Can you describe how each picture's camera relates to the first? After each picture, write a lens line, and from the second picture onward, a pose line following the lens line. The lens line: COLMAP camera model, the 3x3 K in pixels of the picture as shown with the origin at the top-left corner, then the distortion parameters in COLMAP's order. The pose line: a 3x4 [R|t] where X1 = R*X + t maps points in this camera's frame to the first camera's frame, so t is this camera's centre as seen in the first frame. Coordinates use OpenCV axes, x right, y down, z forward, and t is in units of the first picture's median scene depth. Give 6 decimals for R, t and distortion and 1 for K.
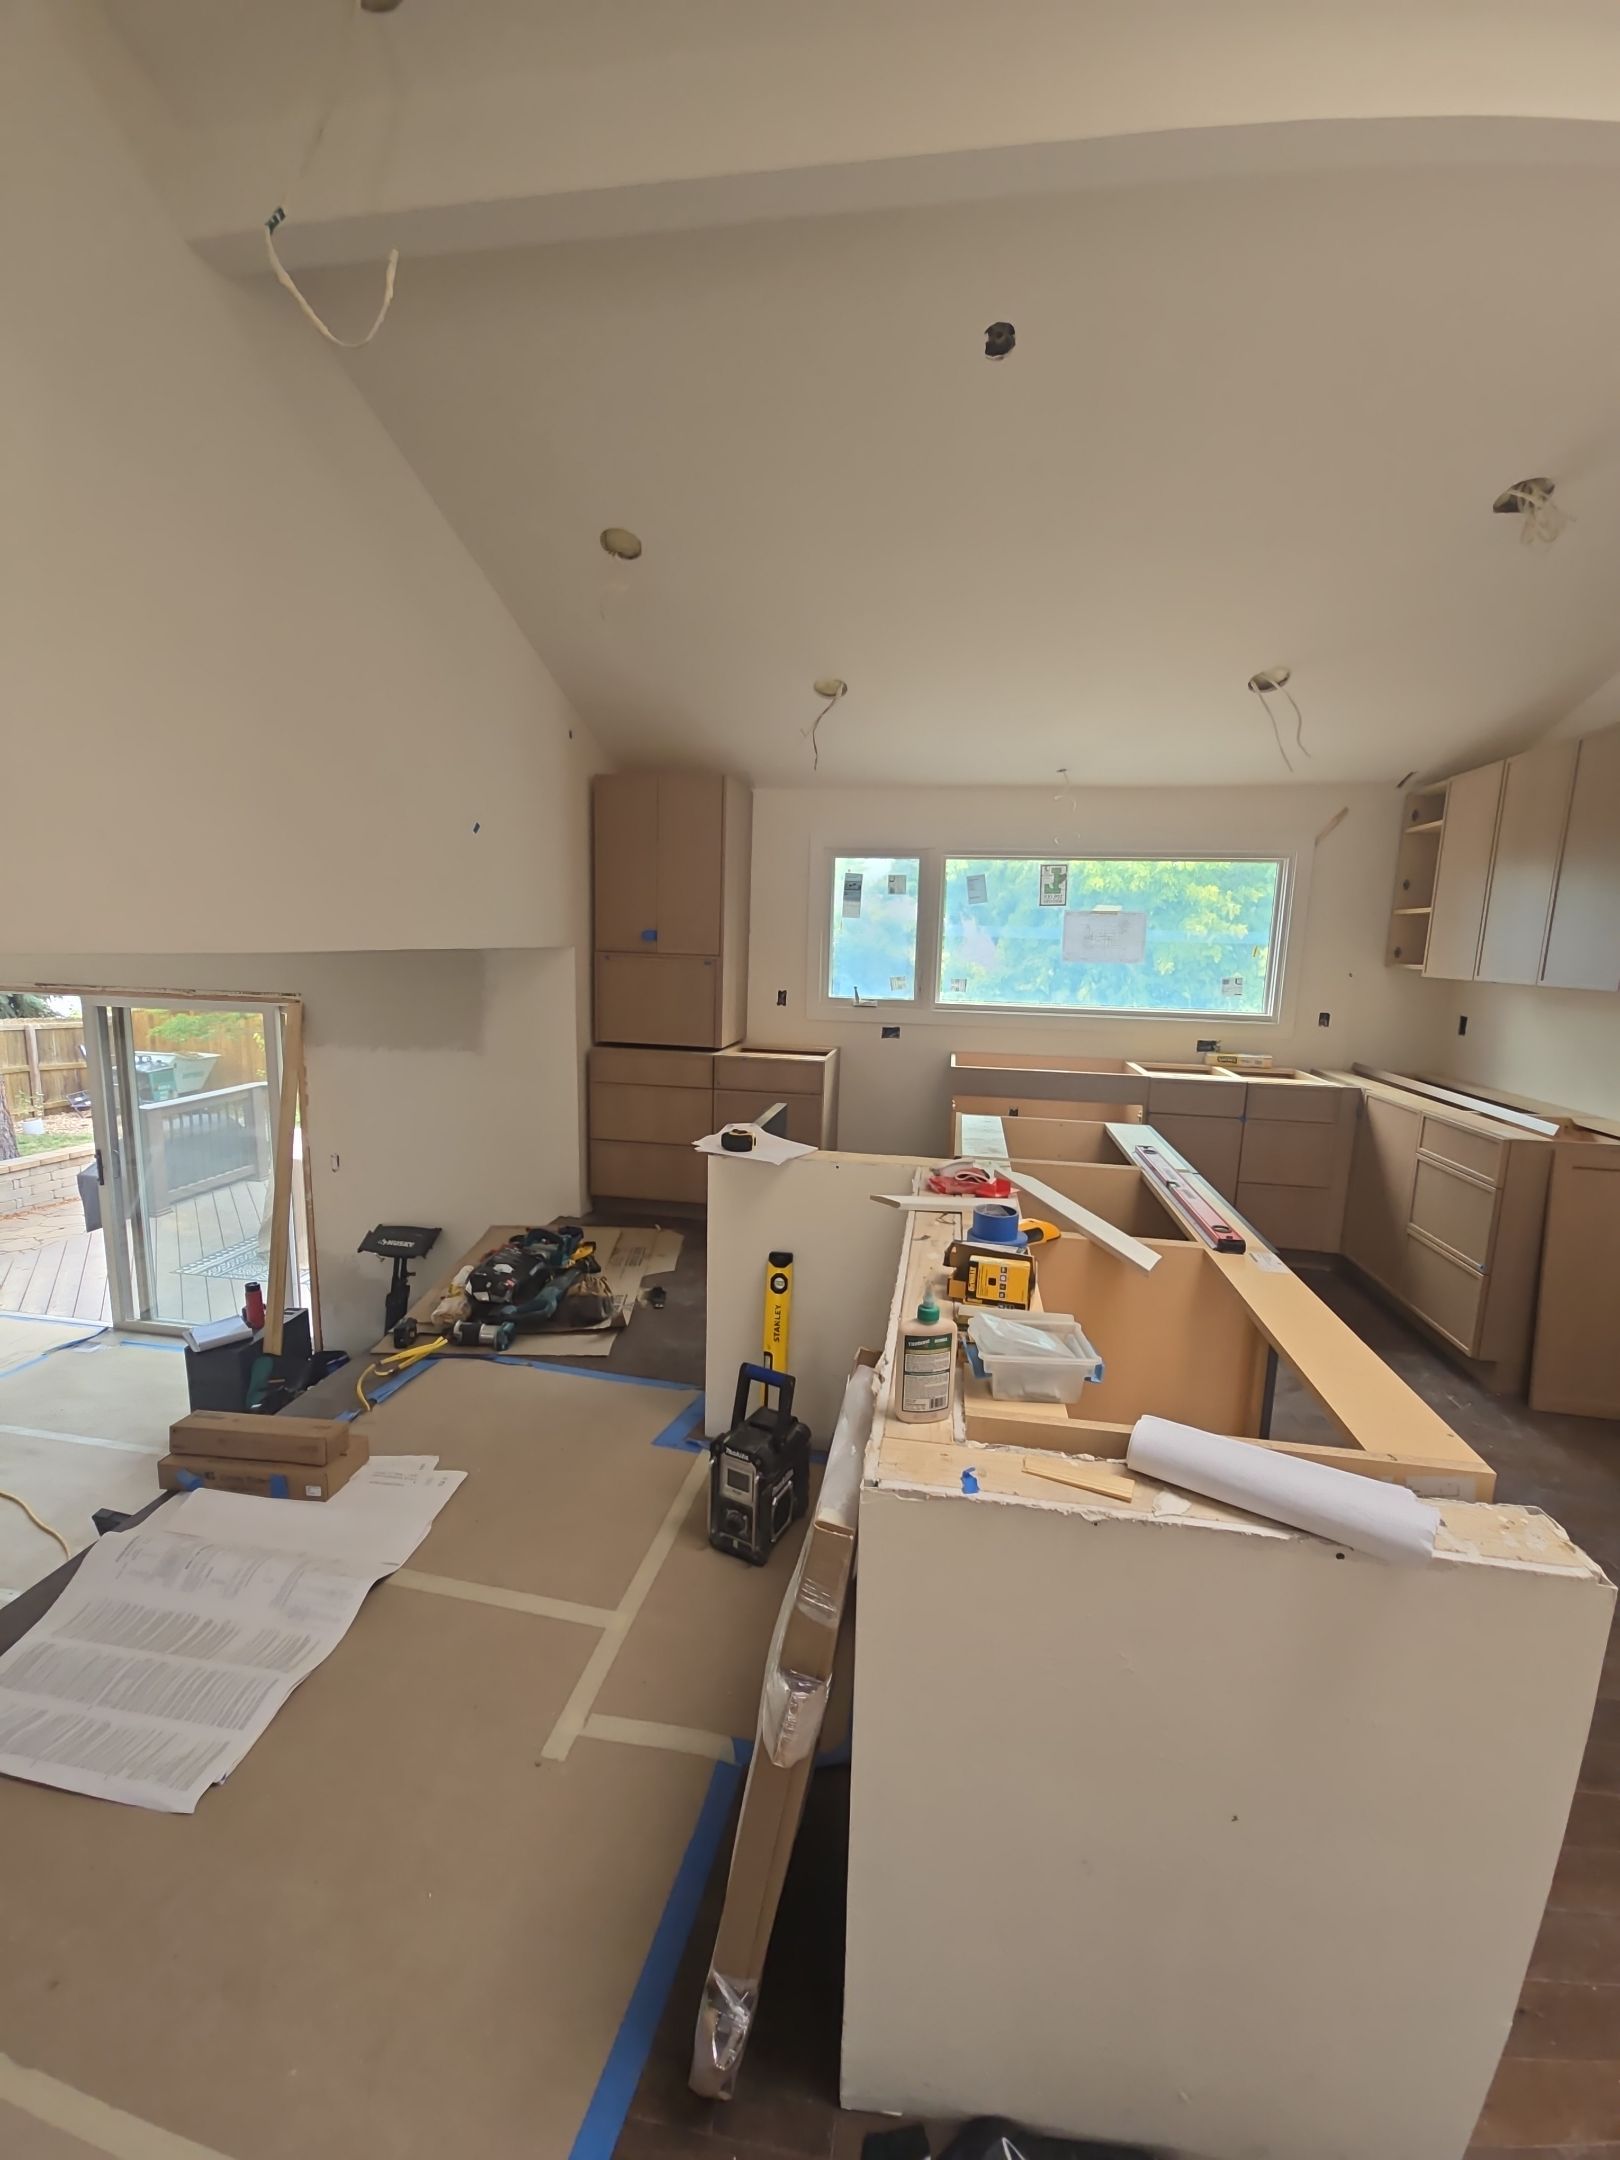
lens RADIAL K [[878.7, 0, 805.8], [0, 878.7, 1077.0], [0, 0, 1]] dist [-0.000179, 0.000287]
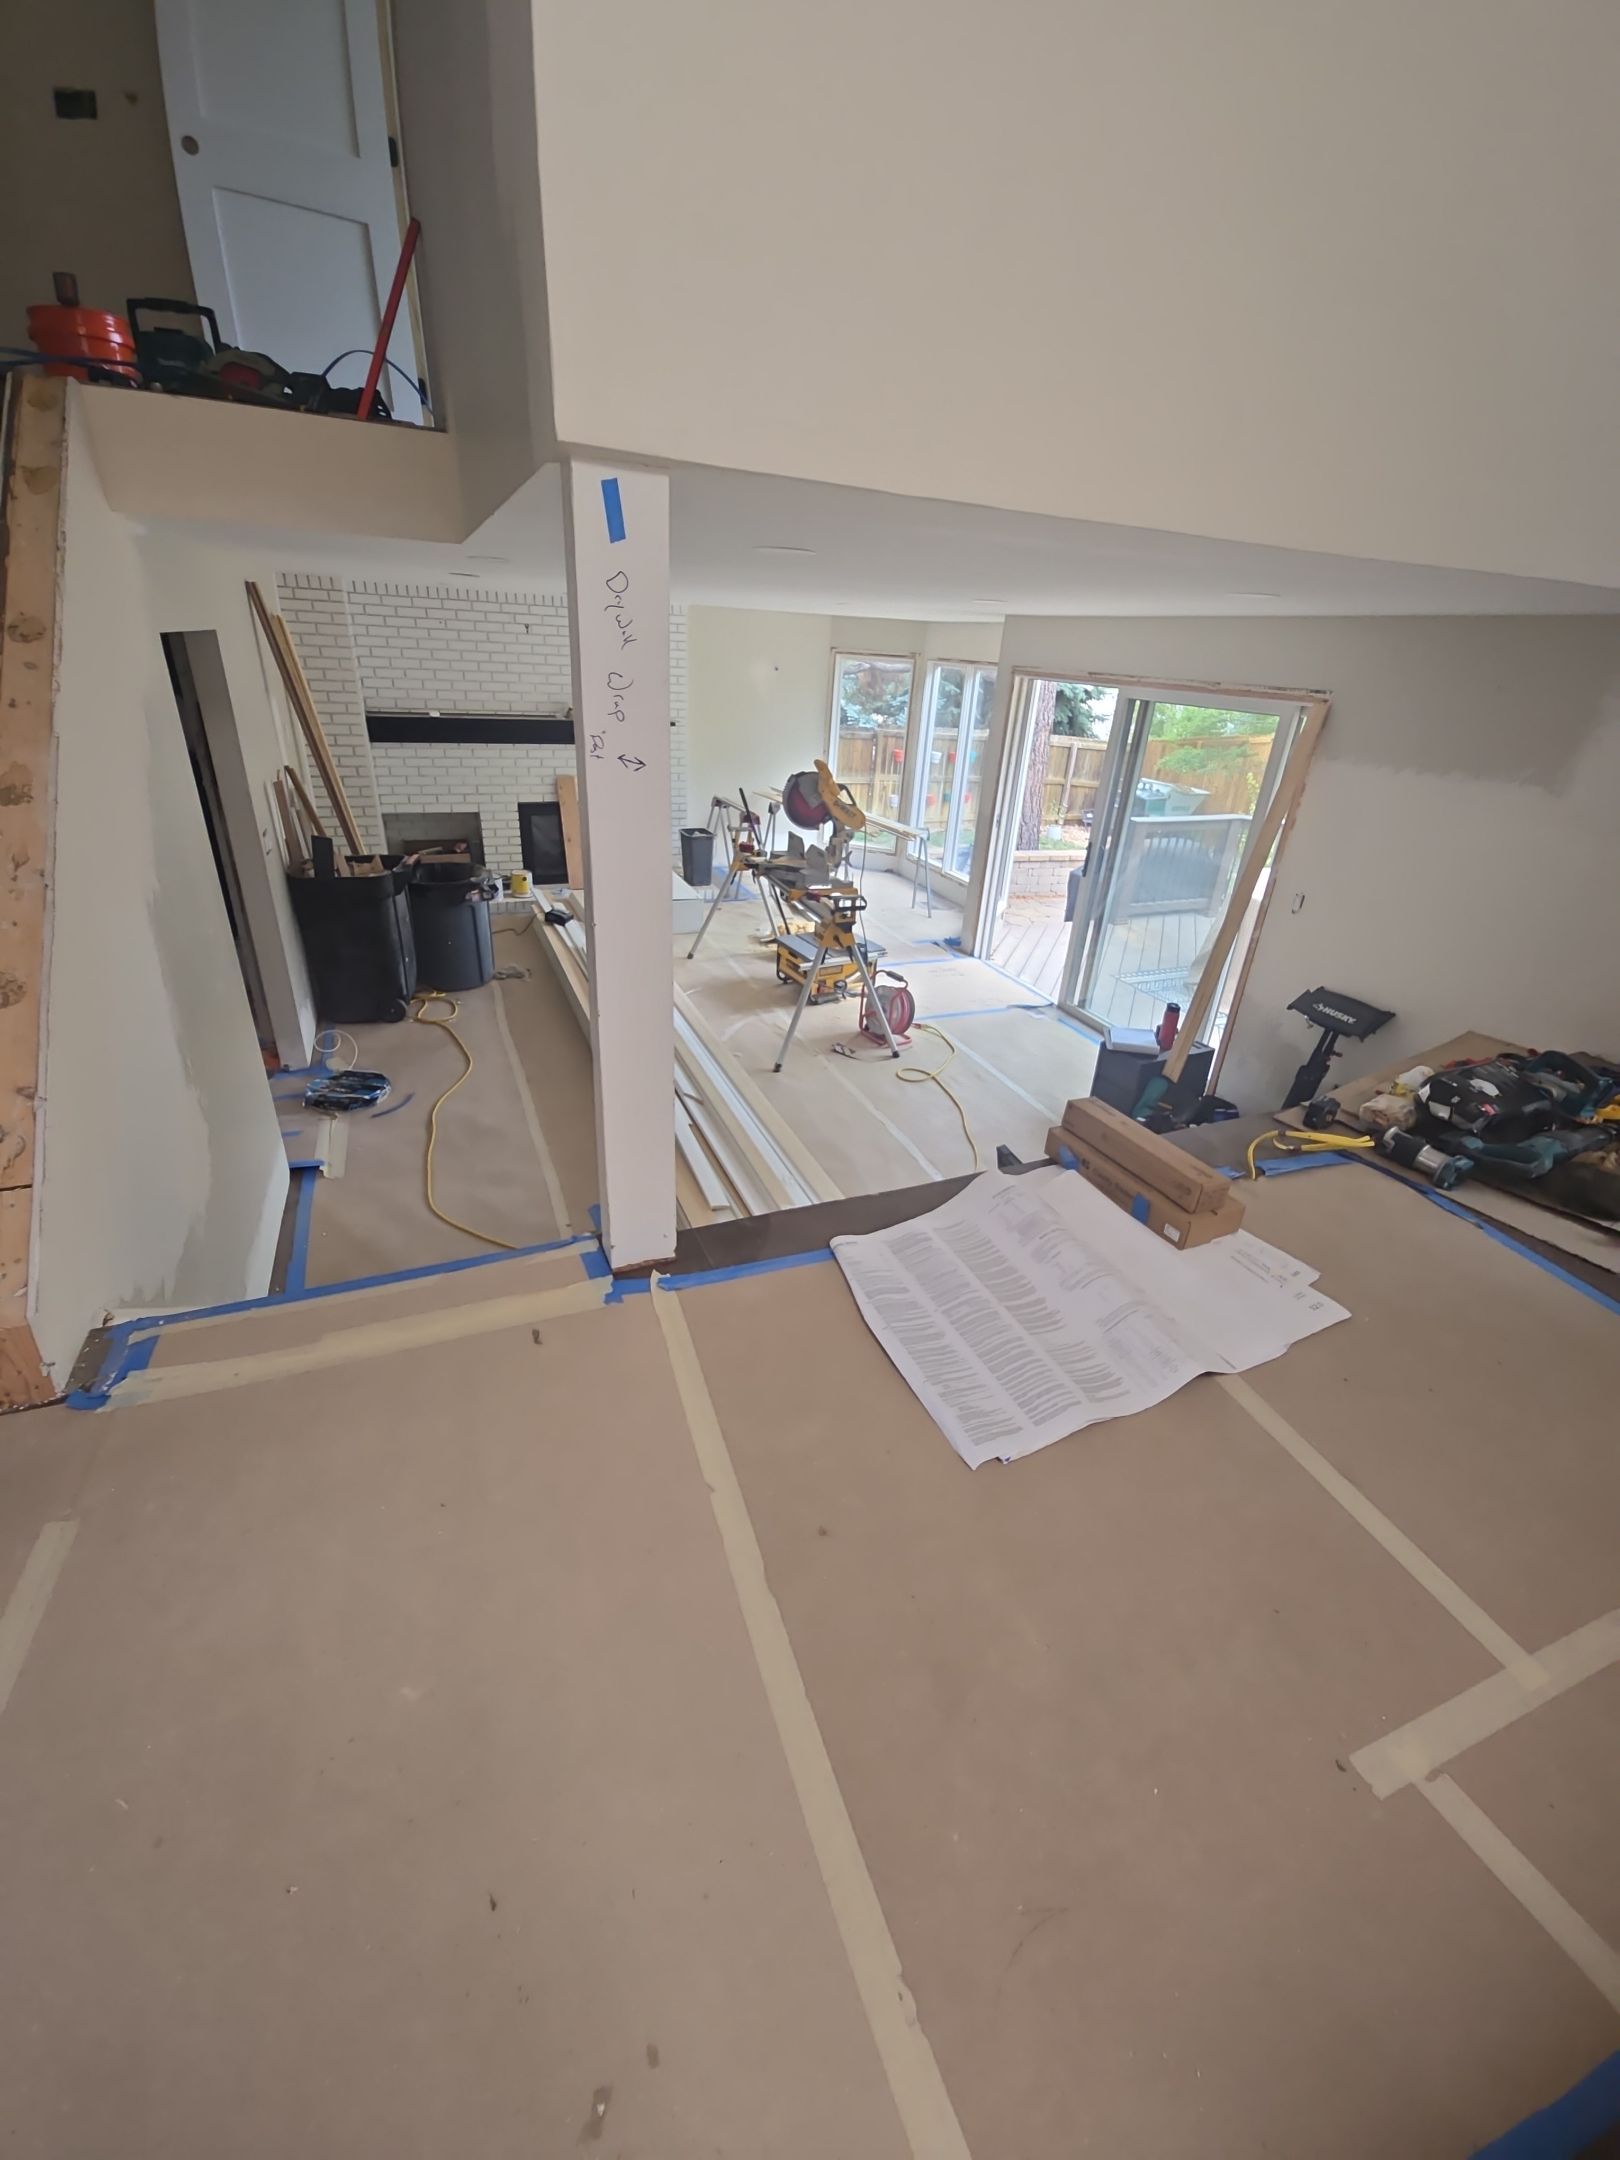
lens RADIAL K [[878.7, 0, 805.8], [0, 878.7, 1077.0], [0, 0, 1]] dist [-0.000179, 0.000287]
pose [[0.531861, 0.377179, -0.758195, -0.079709], [-0.169865, 0.924652, 0.340829, 0.048654], [0.829620, -0.052483, 0.555856, 0.116649]]
